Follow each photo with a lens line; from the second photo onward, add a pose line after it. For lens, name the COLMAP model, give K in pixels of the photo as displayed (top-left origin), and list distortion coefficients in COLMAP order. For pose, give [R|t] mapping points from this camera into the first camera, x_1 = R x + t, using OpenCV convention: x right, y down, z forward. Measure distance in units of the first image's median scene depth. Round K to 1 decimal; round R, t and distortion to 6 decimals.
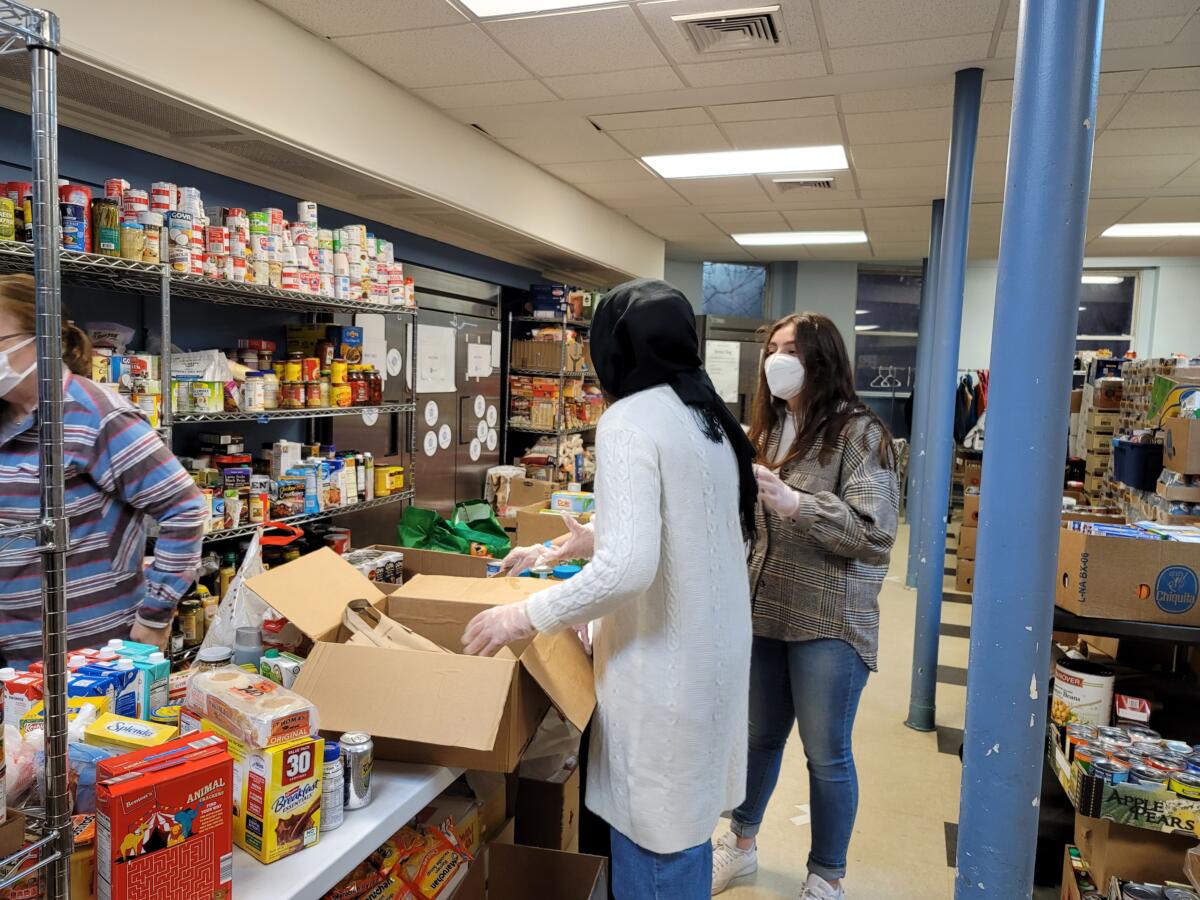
lens RADIAL K [[875.7, 0, 595.7], [0, 875.7, 447.4], [0, 0, 1]] dist [0.094559, -0.082998]
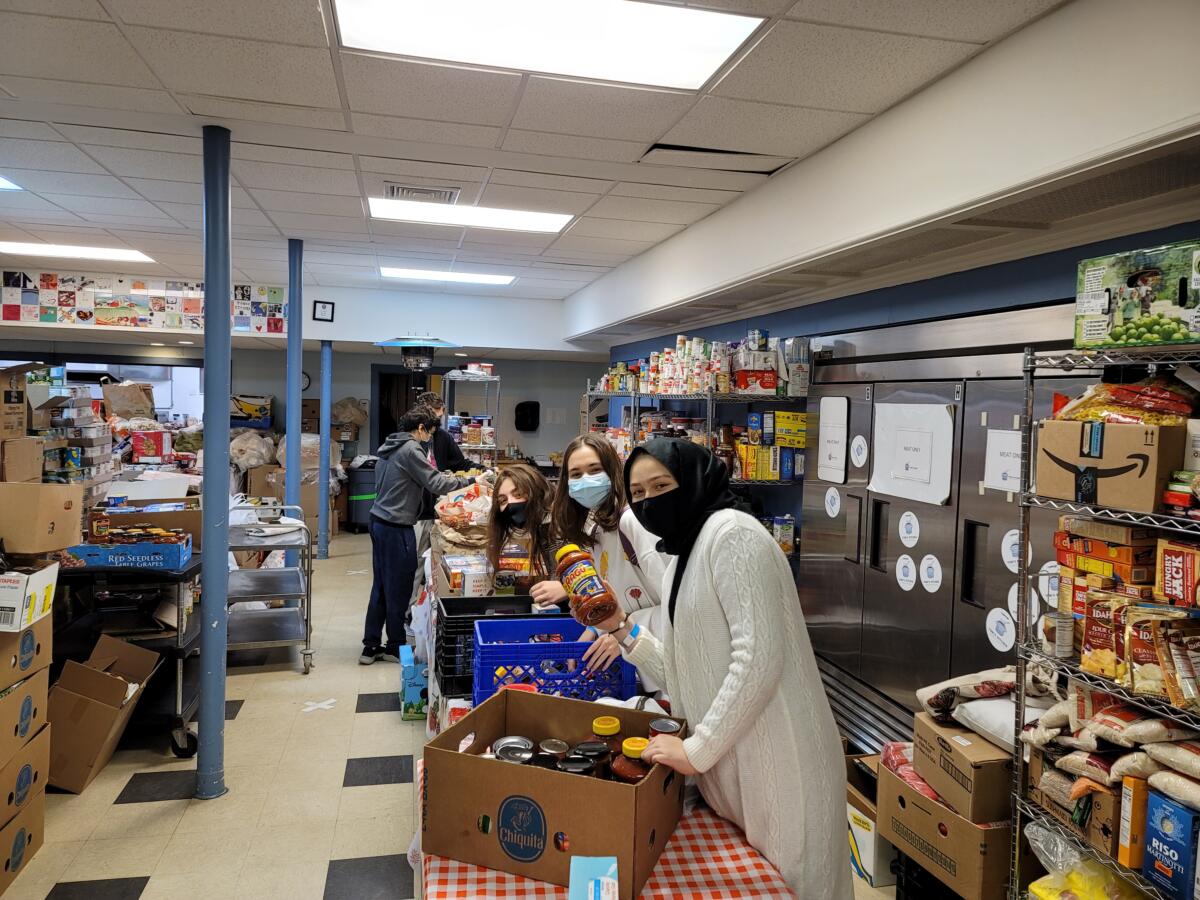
lens RADIAL K [[875.7, 0, 595.7], [0, 875.7, 447.4], [0, 0, 1]] dist [0.094559, -0.082998]
pose [[-0.846471, -0.028878, -0.531651, 0.582621], [-0.104548, 0.988104, 0.112786, -0.229253], [0.522069, 0.151054, -0.839420, 2.135297]]
